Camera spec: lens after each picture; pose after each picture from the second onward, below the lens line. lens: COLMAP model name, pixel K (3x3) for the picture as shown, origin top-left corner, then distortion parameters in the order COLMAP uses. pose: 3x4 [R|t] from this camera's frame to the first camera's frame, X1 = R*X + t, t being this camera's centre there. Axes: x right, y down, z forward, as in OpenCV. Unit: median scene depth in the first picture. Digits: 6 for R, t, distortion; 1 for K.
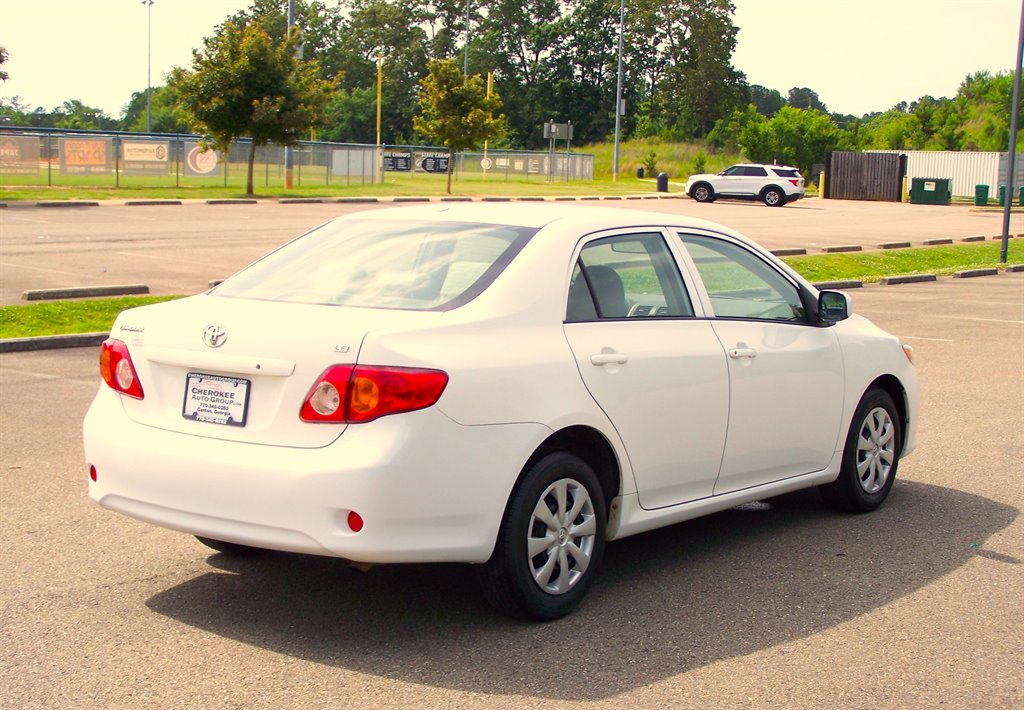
lens RADIAL K [[1607.7, 0, 512.2], [0, 1607.7, 403.7], [0, 0, 1]] dist [-0.109104, 0.213966]
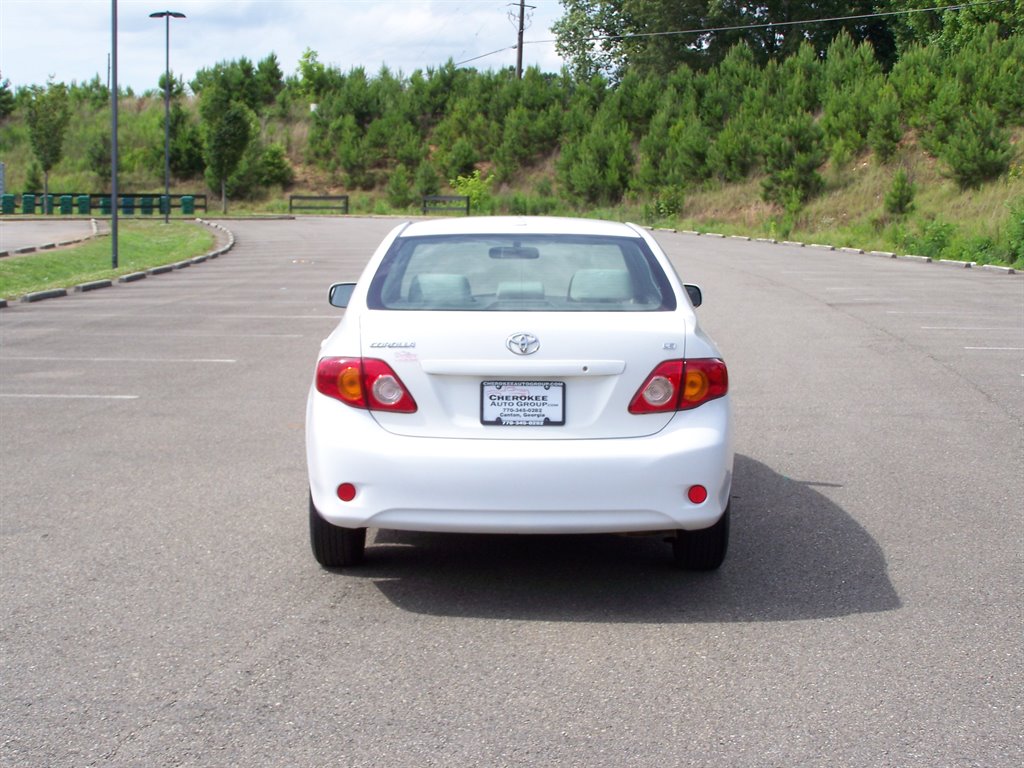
lens RADIAL K [[1557.5, 0, 511.8], [0, 1557.5, 413.5], [0, 0, 1]] dist [-0.087263, 0.051863]
pose [[0.793899, -0.086309, 0.601893, -0.818948], [0.083025, 0.995991, 0.033310, -0.031224], [-0.602355, 0.023528, 0.797882, 0.176316]]
